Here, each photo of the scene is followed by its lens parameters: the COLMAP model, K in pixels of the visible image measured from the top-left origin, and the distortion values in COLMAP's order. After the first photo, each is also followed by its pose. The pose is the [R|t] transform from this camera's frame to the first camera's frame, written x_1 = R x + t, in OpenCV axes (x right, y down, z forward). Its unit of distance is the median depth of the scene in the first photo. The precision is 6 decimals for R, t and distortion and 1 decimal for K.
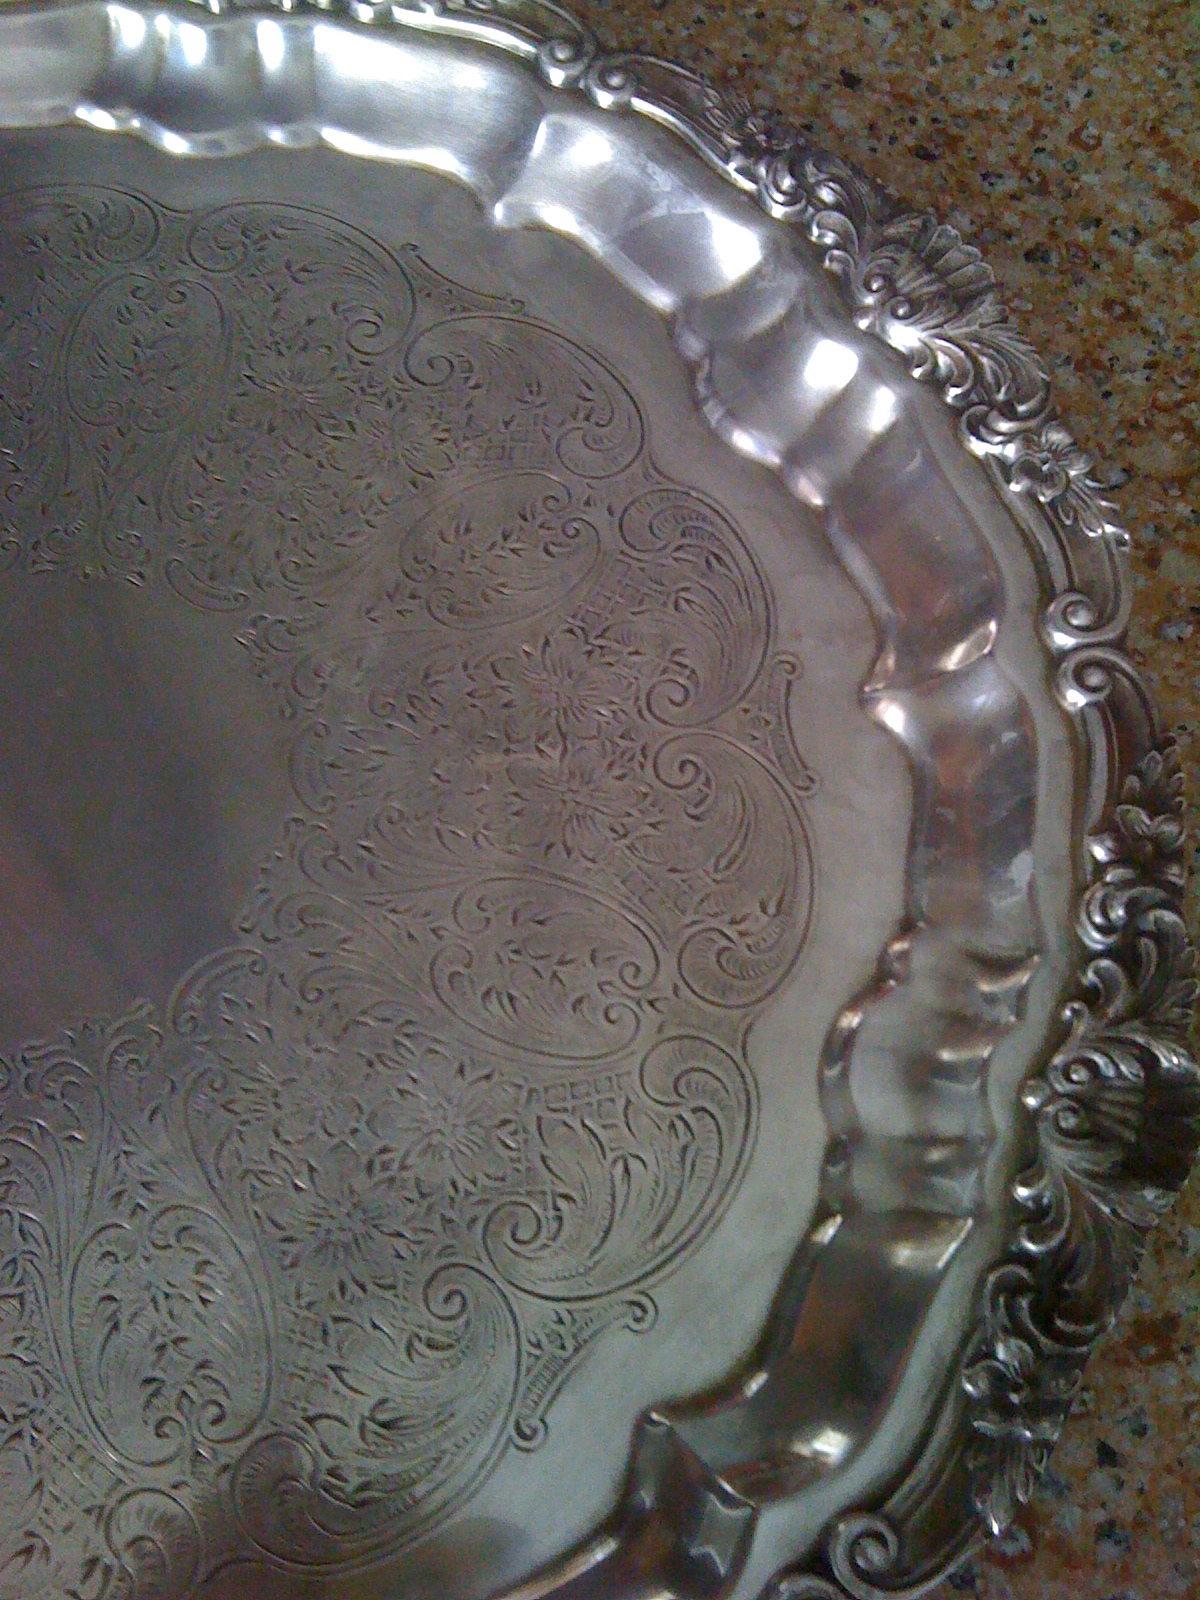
lens RADIAL K [[1770.6, 0, 570.1], [0, 1770.6, 801.3], [0, 0, 1]] dist [0.139913, -0.540974]
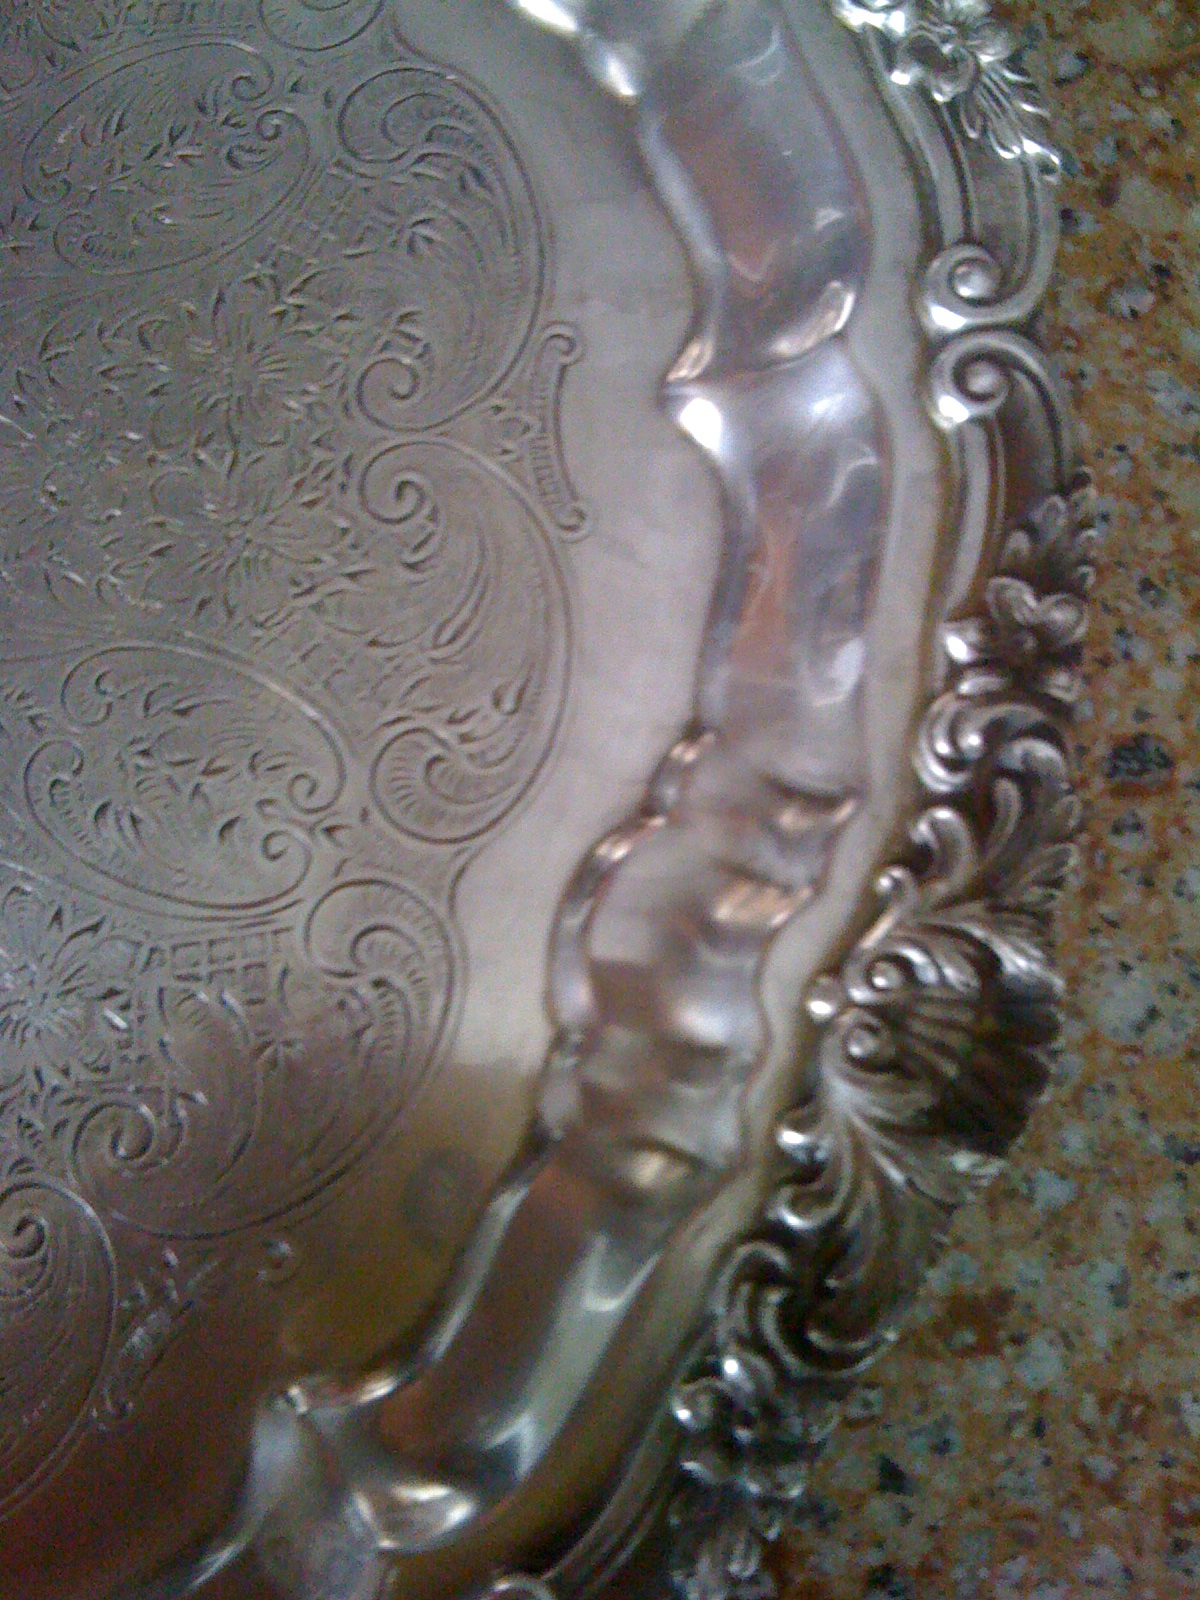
lens RADIAL K [[1770.6, 0, 570.1], [0, 1770.6, 801.3], [0, 0, 1]] dist [0.139913, -0.540974]
pose [[0.998814, 0.031412, -0.037204, 0.162728], [-0.022393, 0.974818, 0.221877, -0.058213], [0.043236, -0.220780, 0.974365, 0.290297]]
